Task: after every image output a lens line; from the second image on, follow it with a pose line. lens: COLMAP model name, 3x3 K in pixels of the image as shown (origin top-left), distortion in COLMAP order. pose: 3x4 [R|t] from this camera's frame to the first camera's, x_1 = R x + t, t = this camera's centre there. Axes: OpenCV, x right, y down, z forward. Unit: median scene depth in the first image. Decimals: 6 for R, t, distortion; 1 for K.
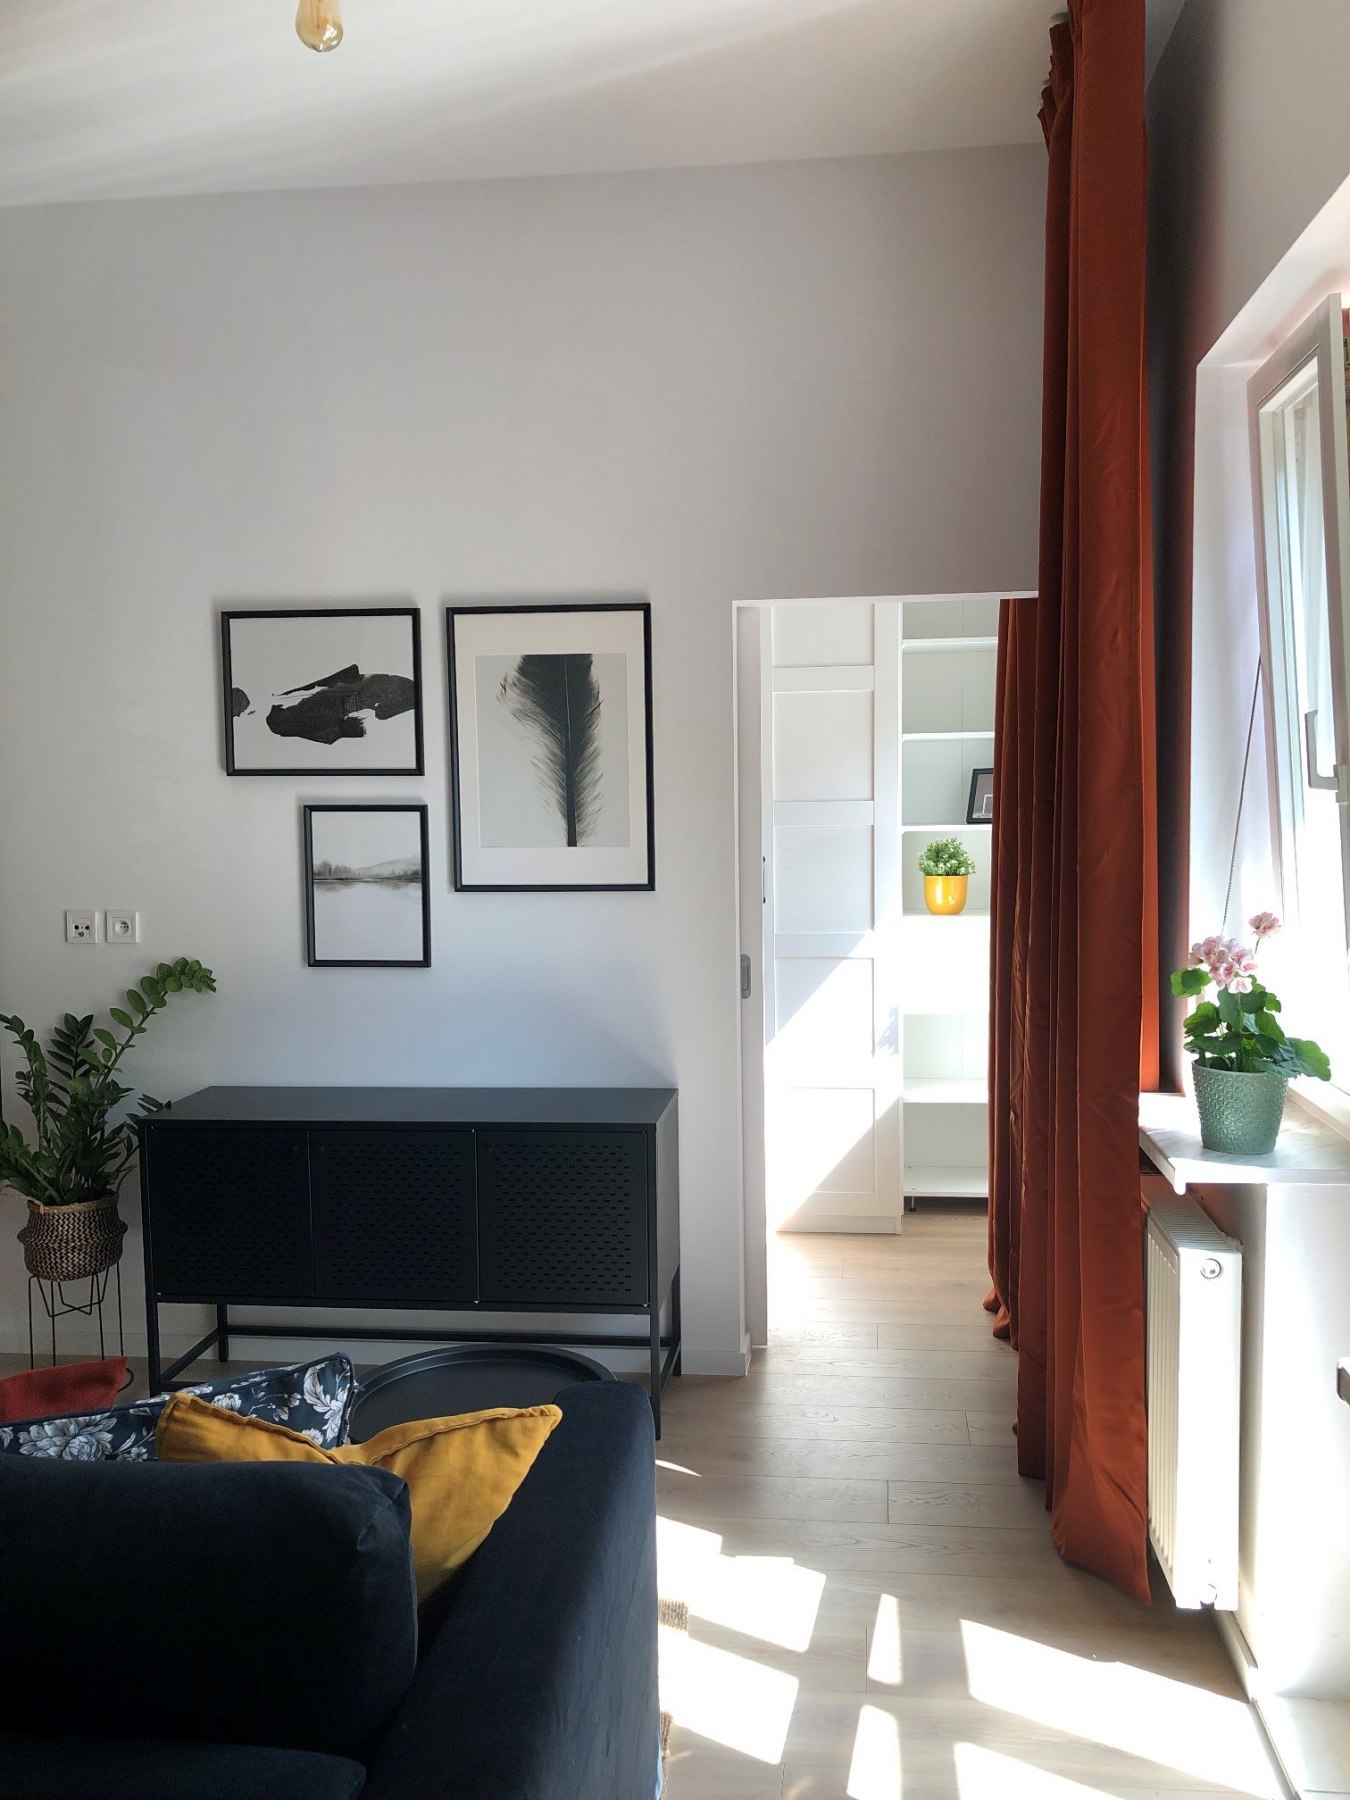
lens RADIAL K [[1462.5, 0, 675.0], [0, 1462.5, 900.0], [0, 0, 1]] dist [0.011315, 0.021758]
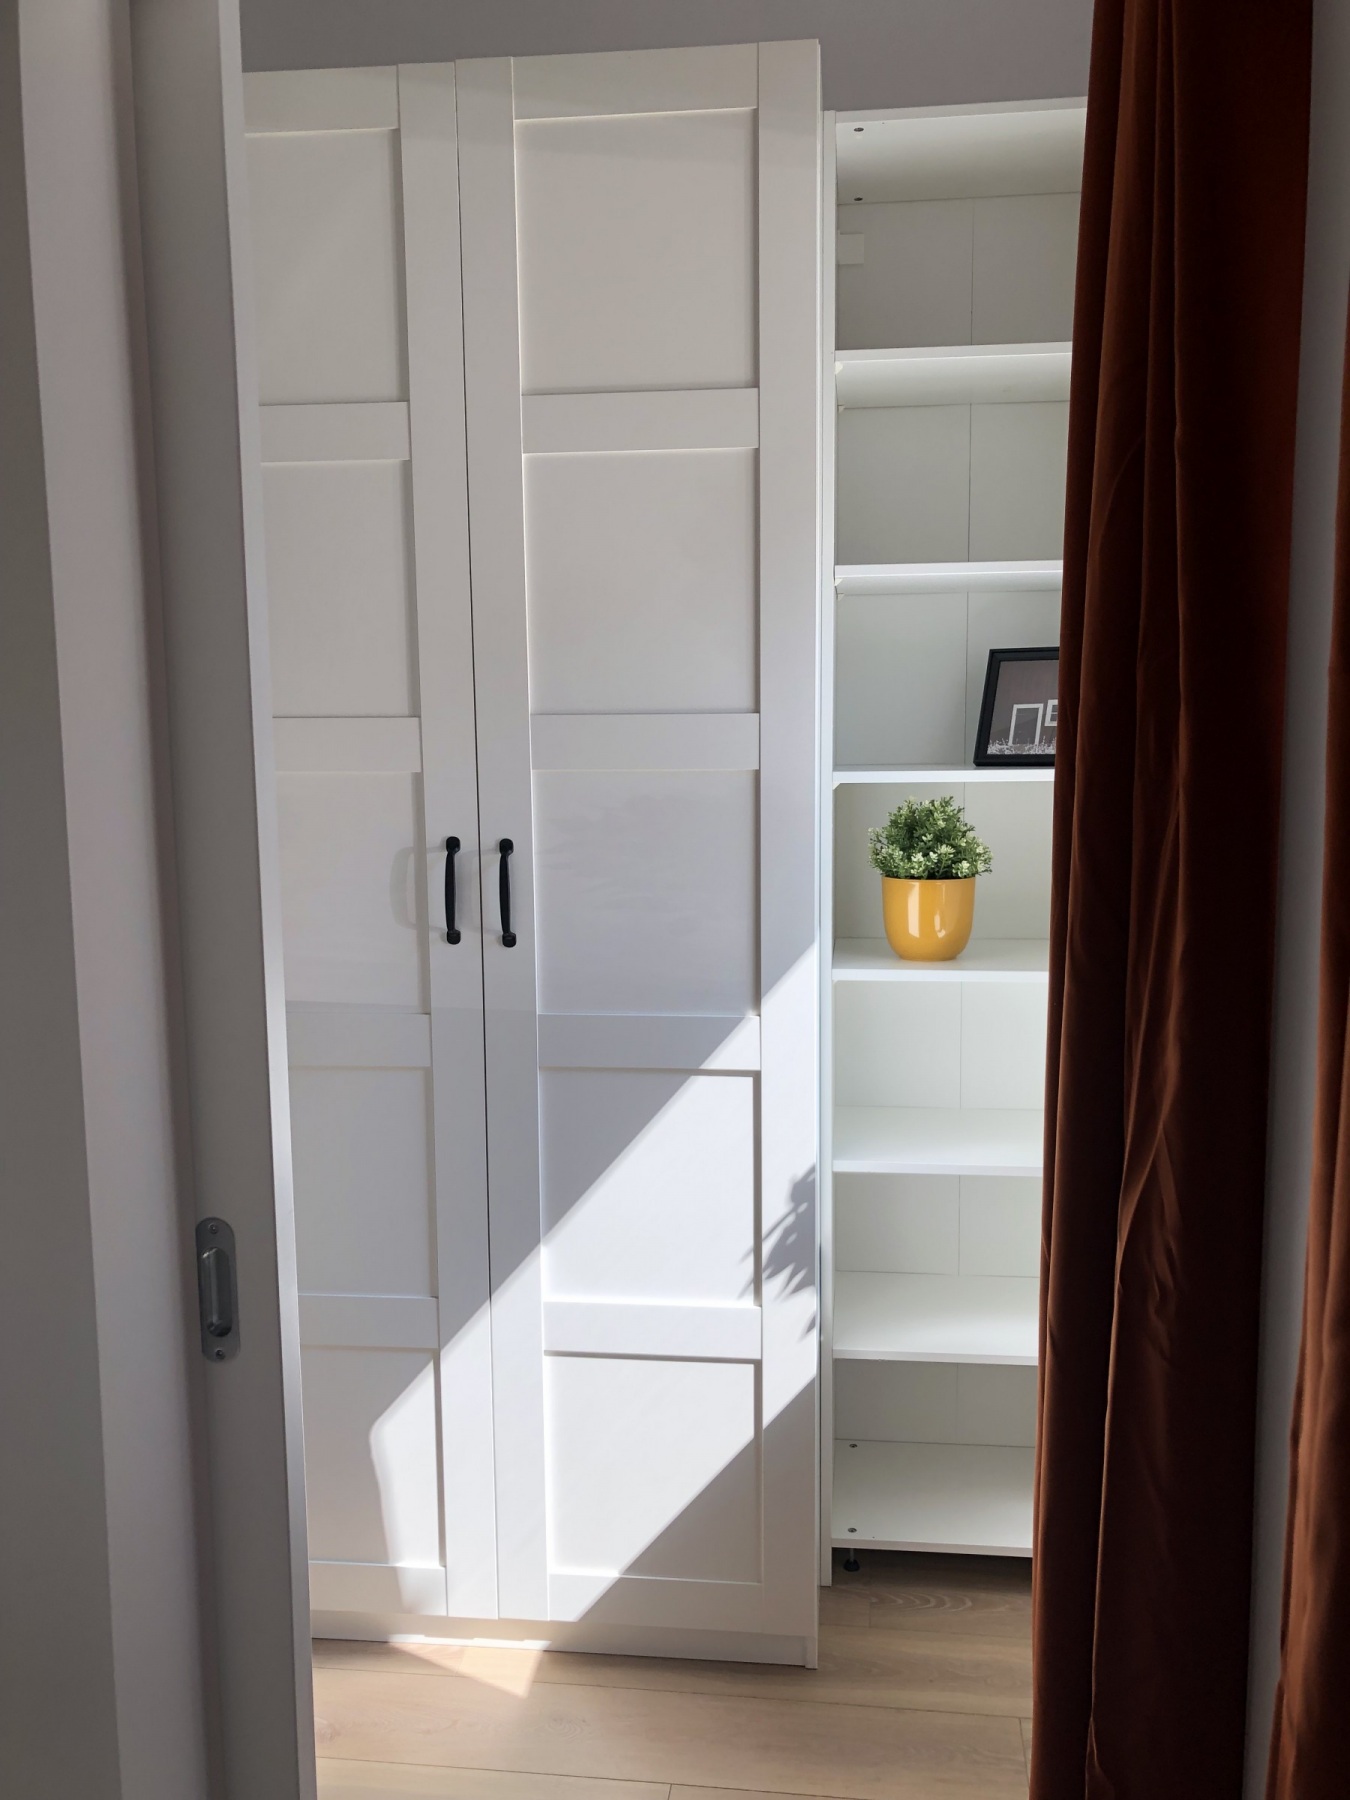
lens RADIAL K [[1462.5, 0, 675.0], [0, 1462.5, 900.0], [0, 0, 1]] dist [0.011315, 0.021758]
pose [[0.999957, 0.007013, -0.006088, 0.108225], [-0.006722, 0.998889, 0.046644, -0.031098], [0.006408, -0.046601, 0.998893, 0.537933]]
